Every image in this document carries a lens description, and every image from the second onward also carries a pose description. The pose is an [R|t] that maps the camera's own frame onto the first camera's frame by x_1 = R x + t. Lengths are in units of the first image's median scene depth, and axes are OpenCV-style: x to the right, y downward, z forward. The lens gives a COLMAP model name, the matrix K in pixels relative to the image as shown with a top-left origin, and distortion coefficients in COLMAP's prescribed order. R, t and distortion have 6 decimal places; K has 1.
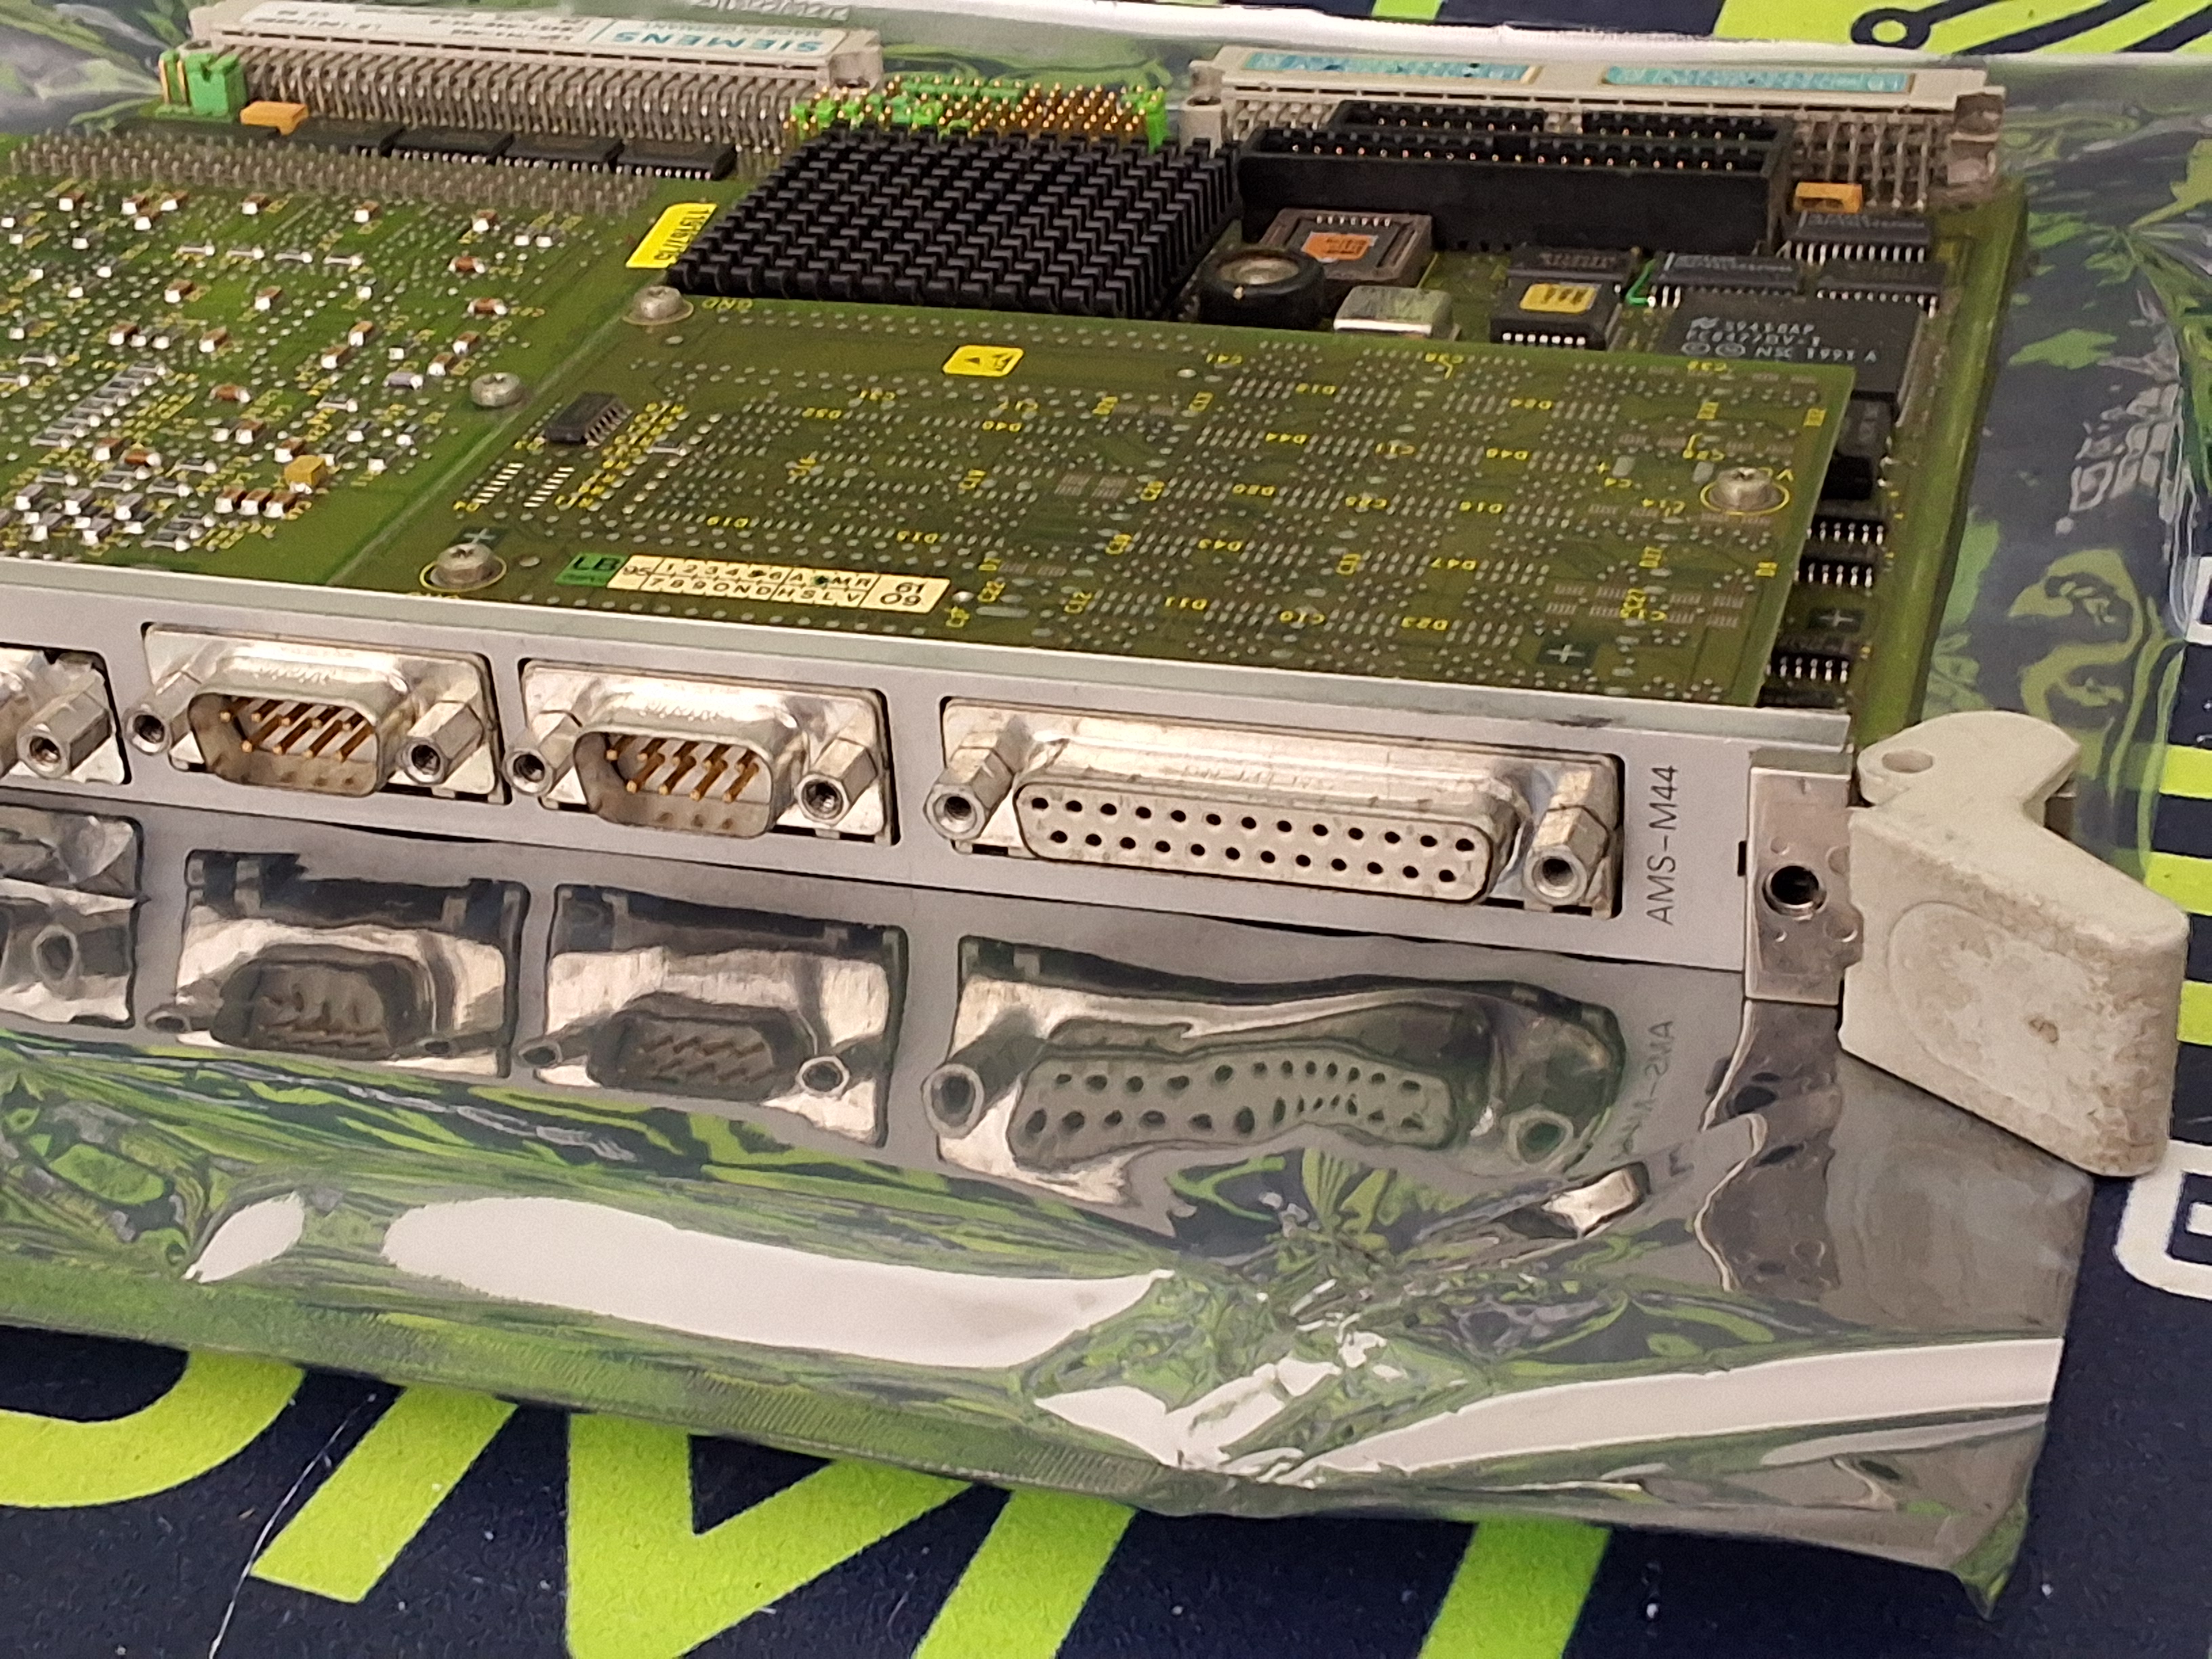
lens RADIAL K [[3599.0, 0, 1087.2], [0, 3599.0, 834.6], [0, 0, 1]] dist [0.100221, 0.084315]
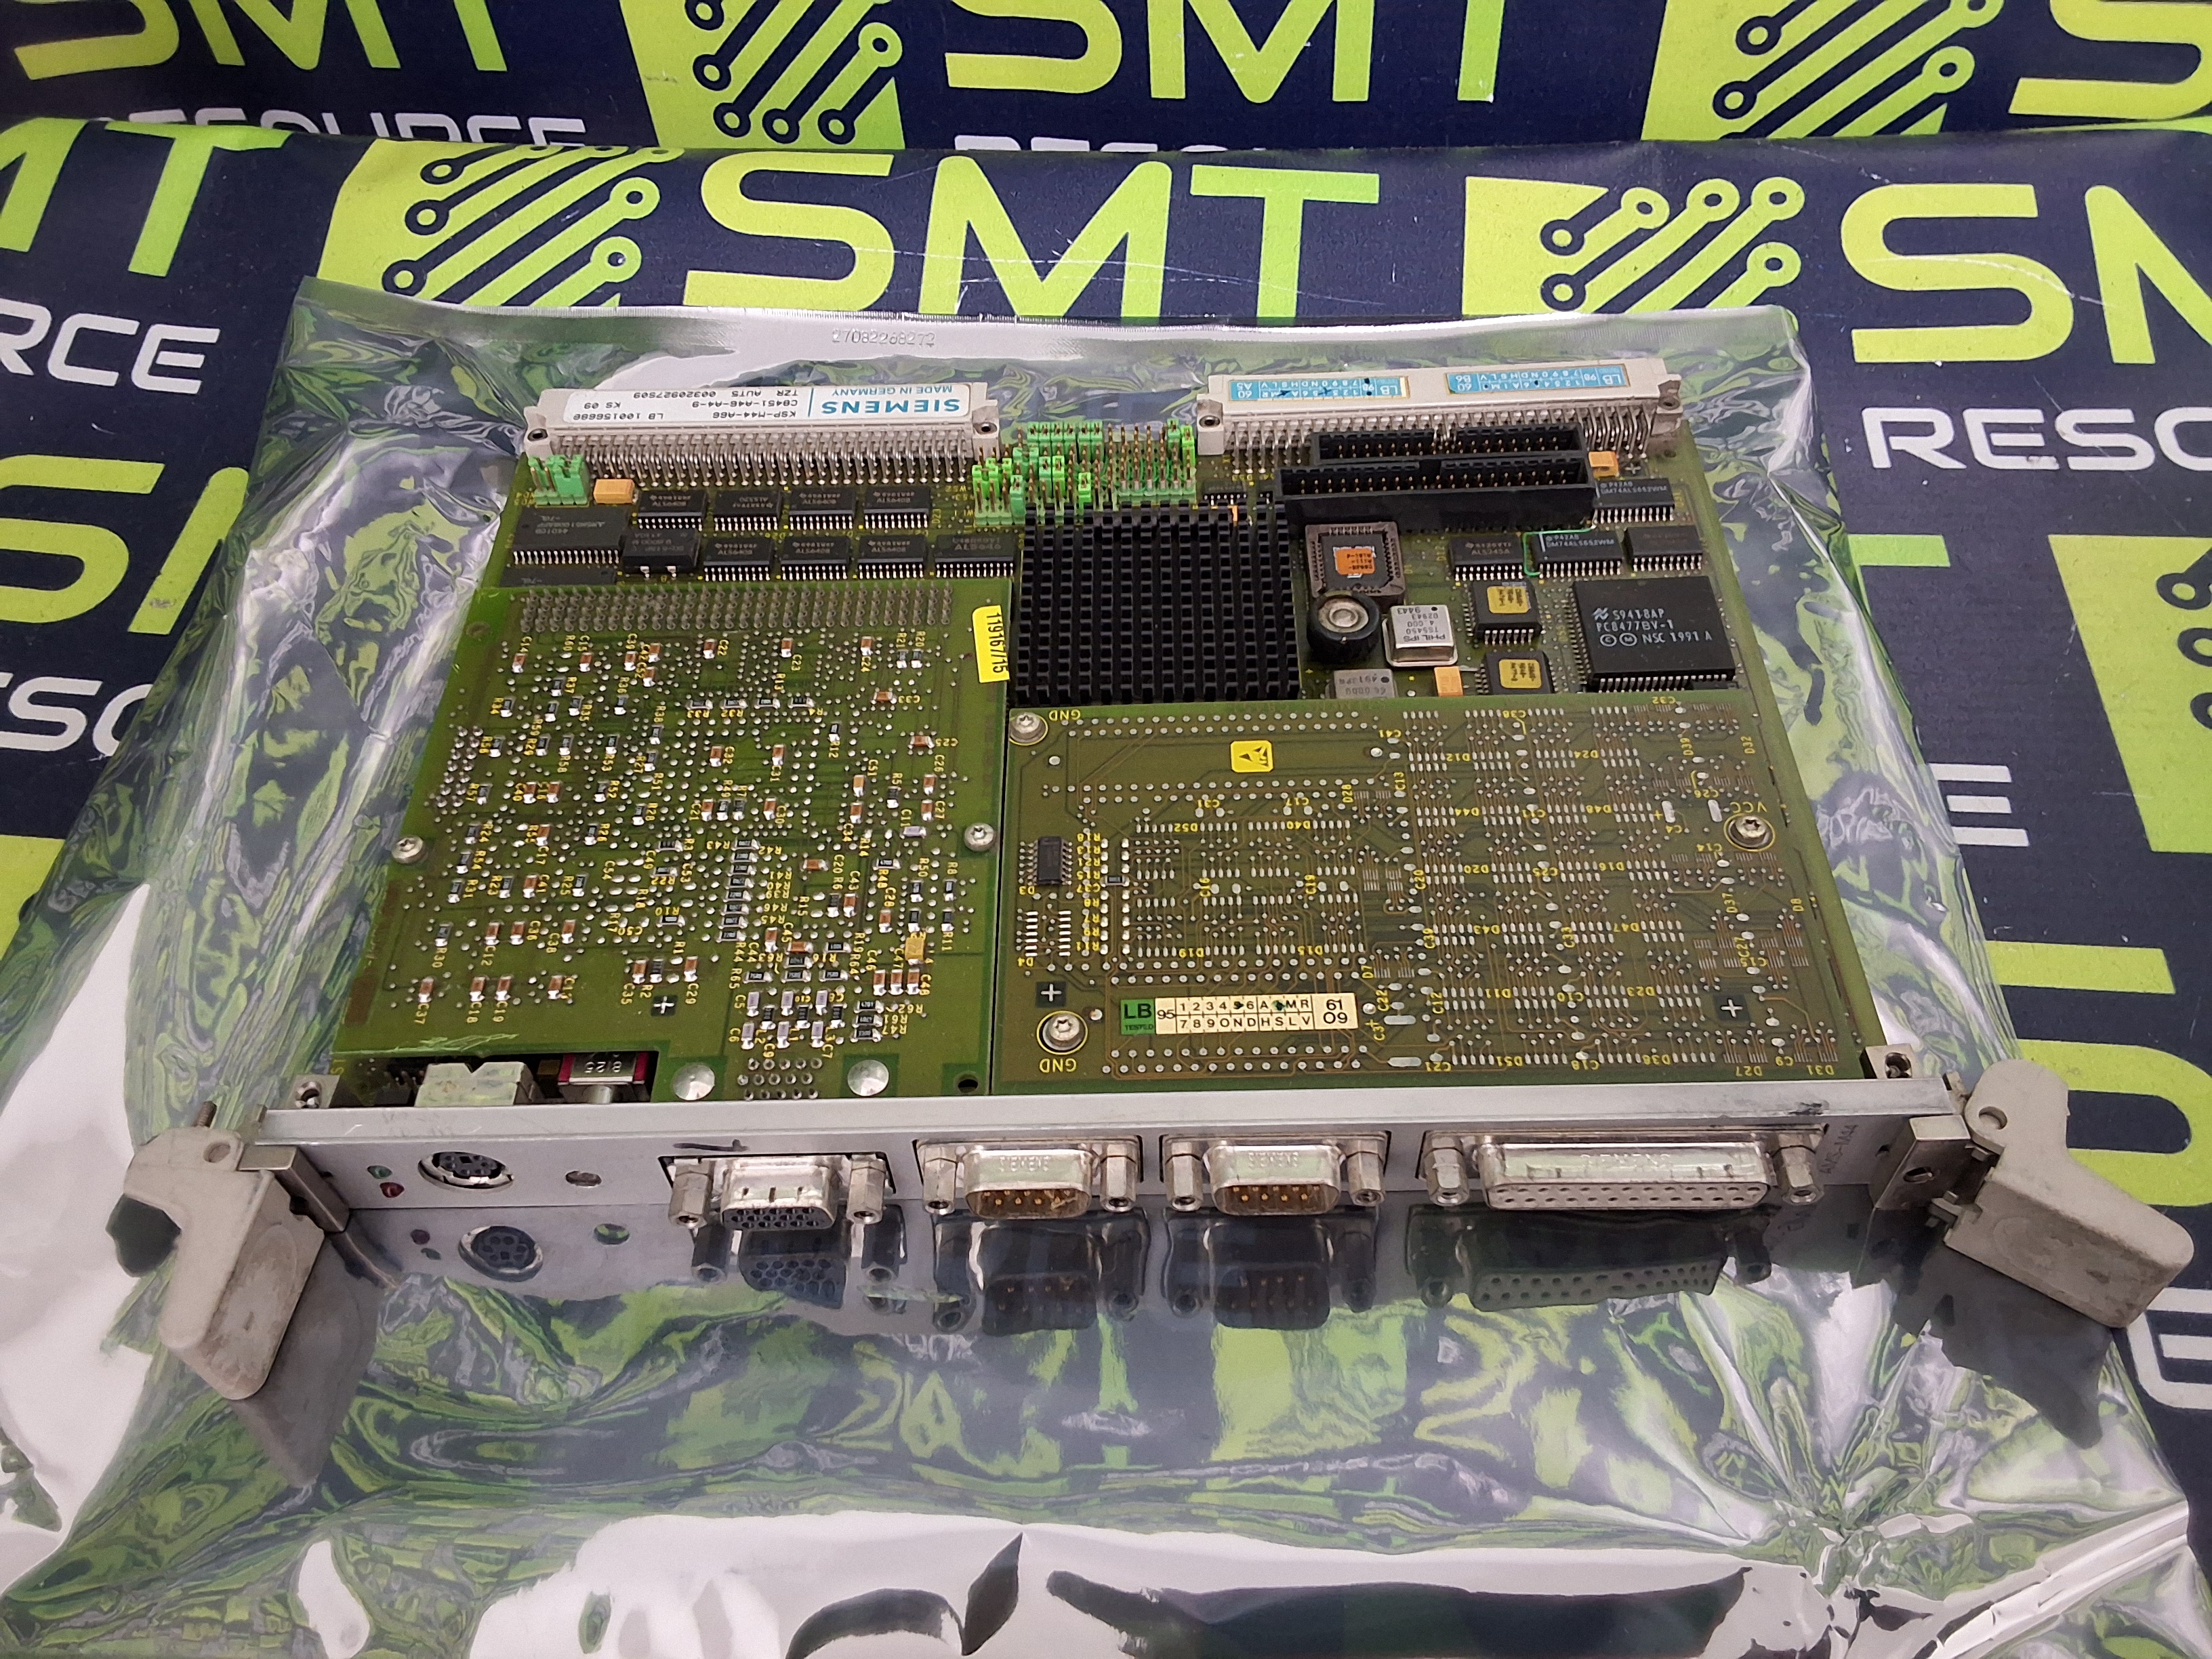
lens RADIAL K [[1790.7, 0, 1097.4], [0, 1790.7, 833.1], [0, 0, 1]] dist [0.113706, 0.003062]
pose [[0.957390, -0.214861, 0.192972, -0.255039], [0.133529, 0.921816, 0.363902, -0.393286], [-0.256073, -0.322629, 0.911228, 0.223764]]
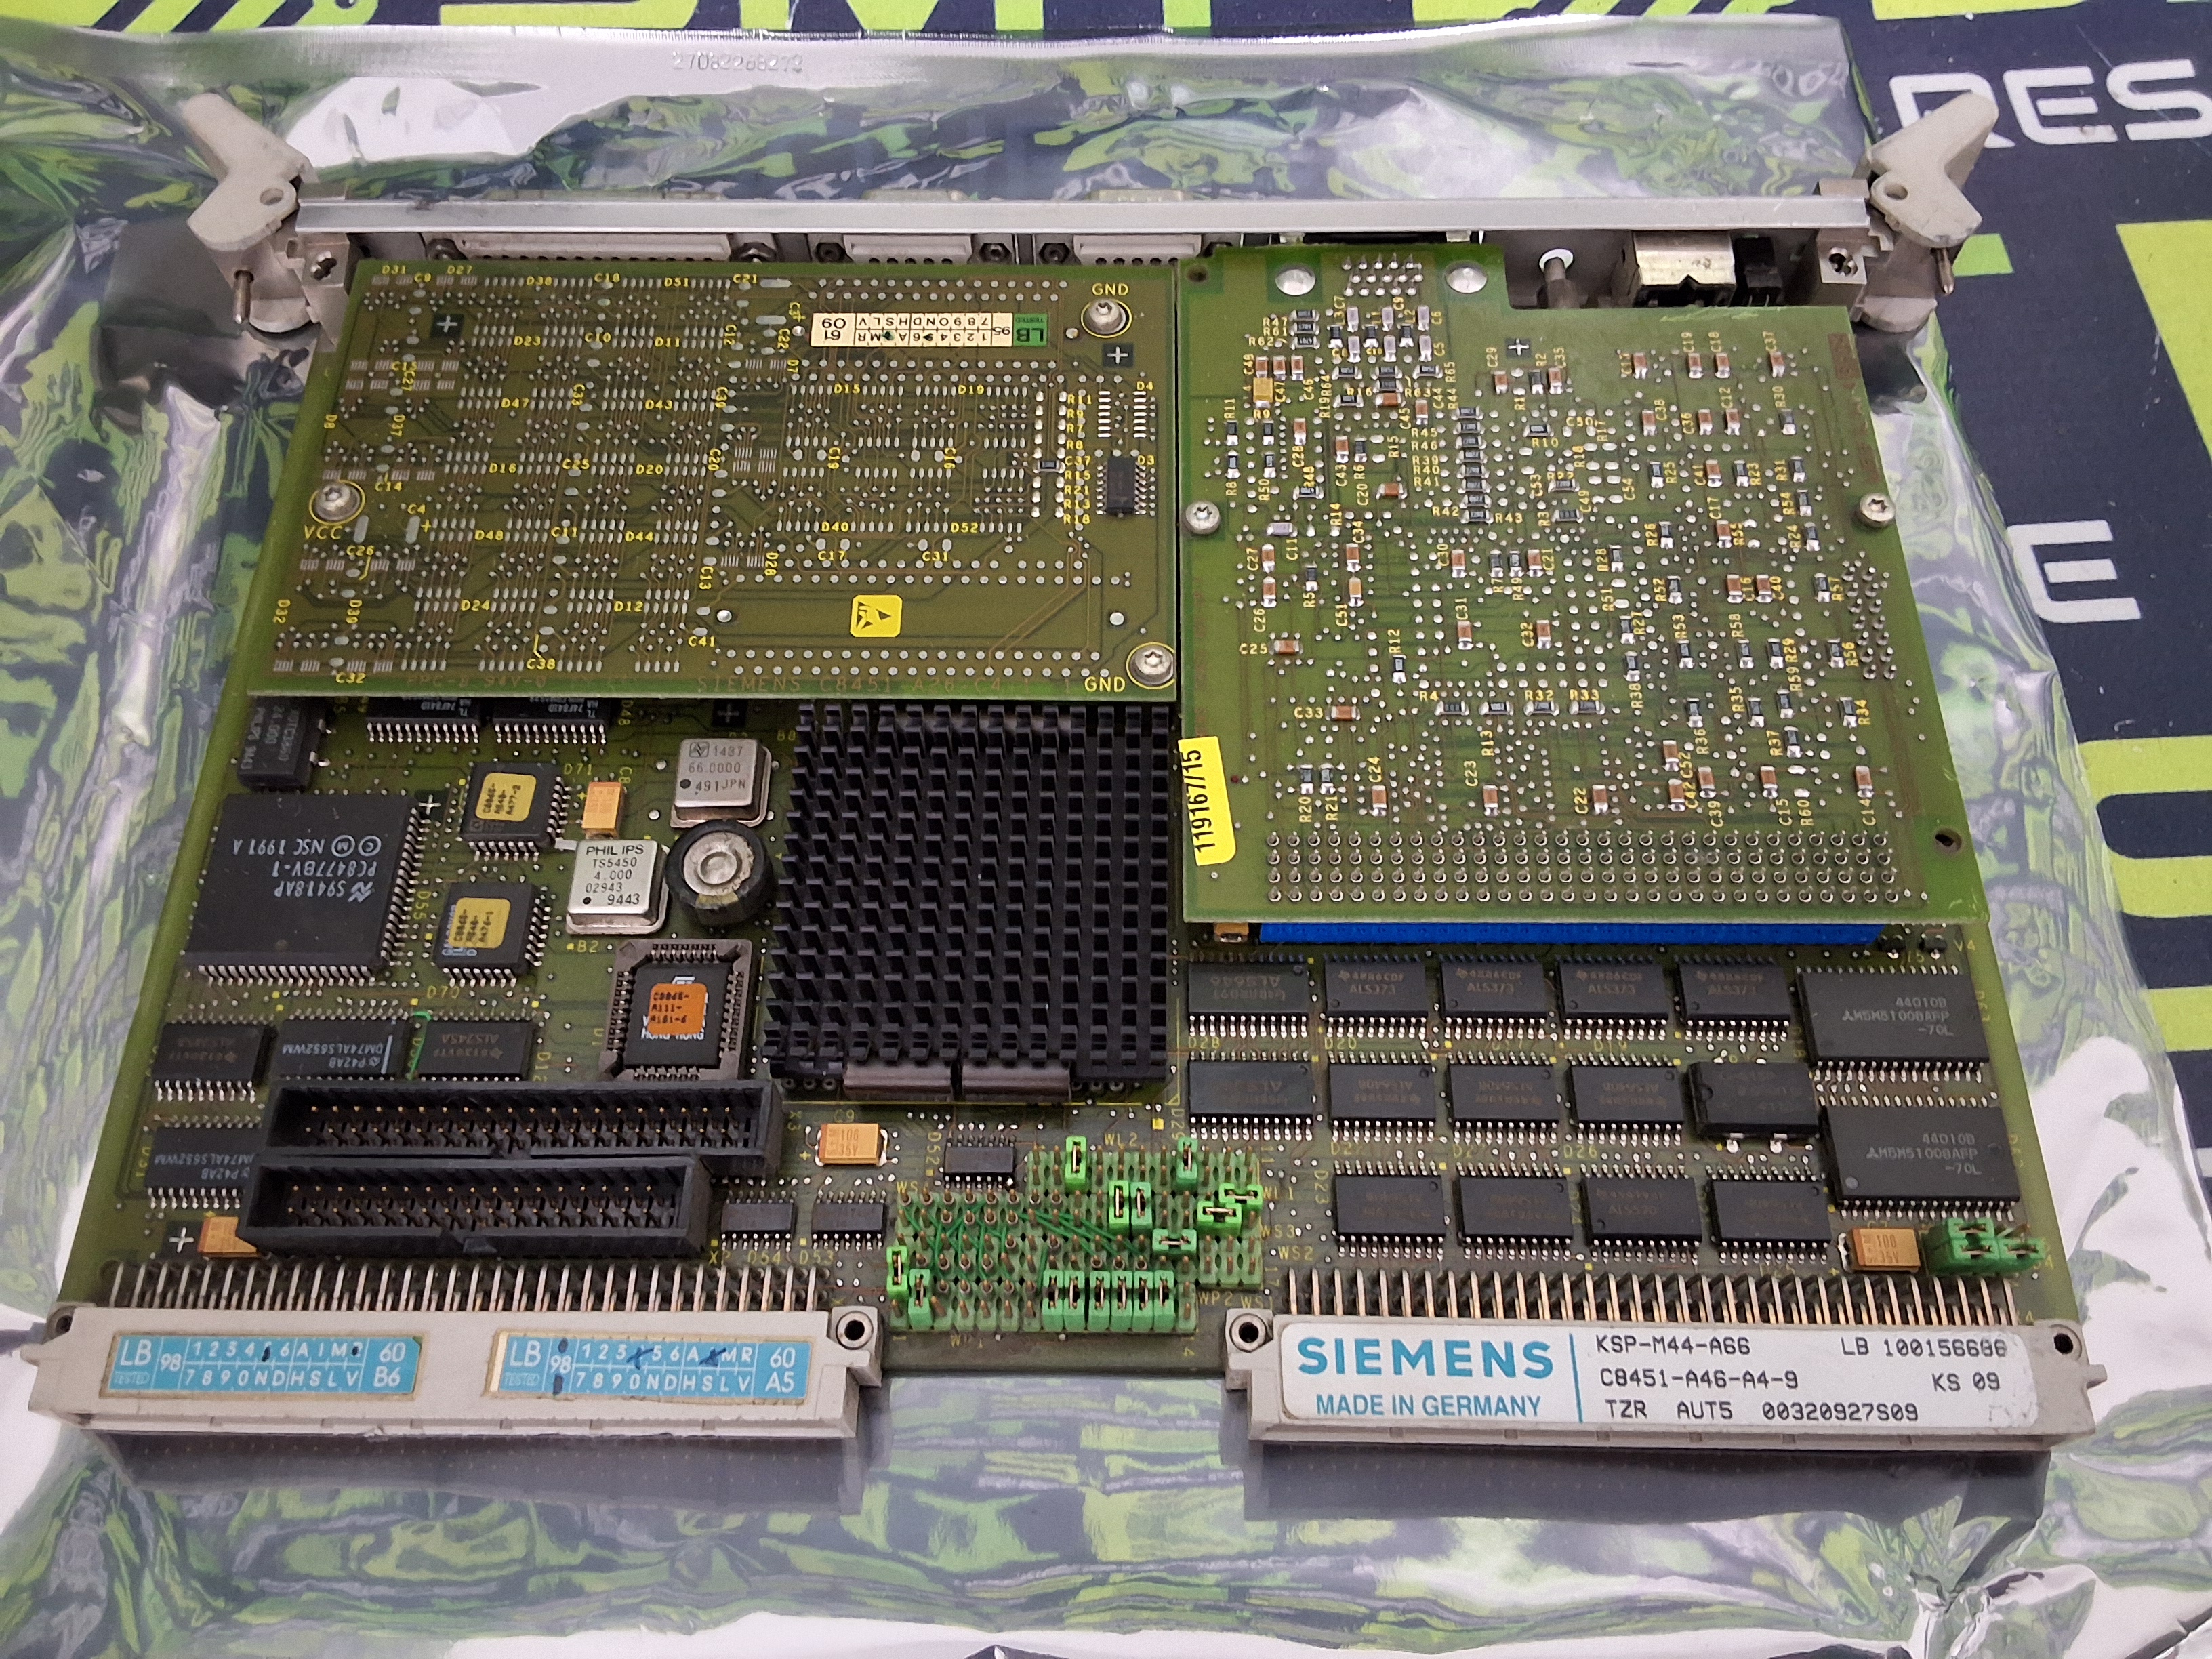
lens RADIAL K [[1779.7, 0, 1106.0], [0, 1779.7, 829.5], [0, 0, 1]] dist [0.154658, -0.280048]
pose [[-0.957243, 0.282108, -0.064033, -0.043789], [-0.078428, -0.040019, 0.996116, -0.785941], [0.278450, 0.958547, 0.060433, 1.005257]]
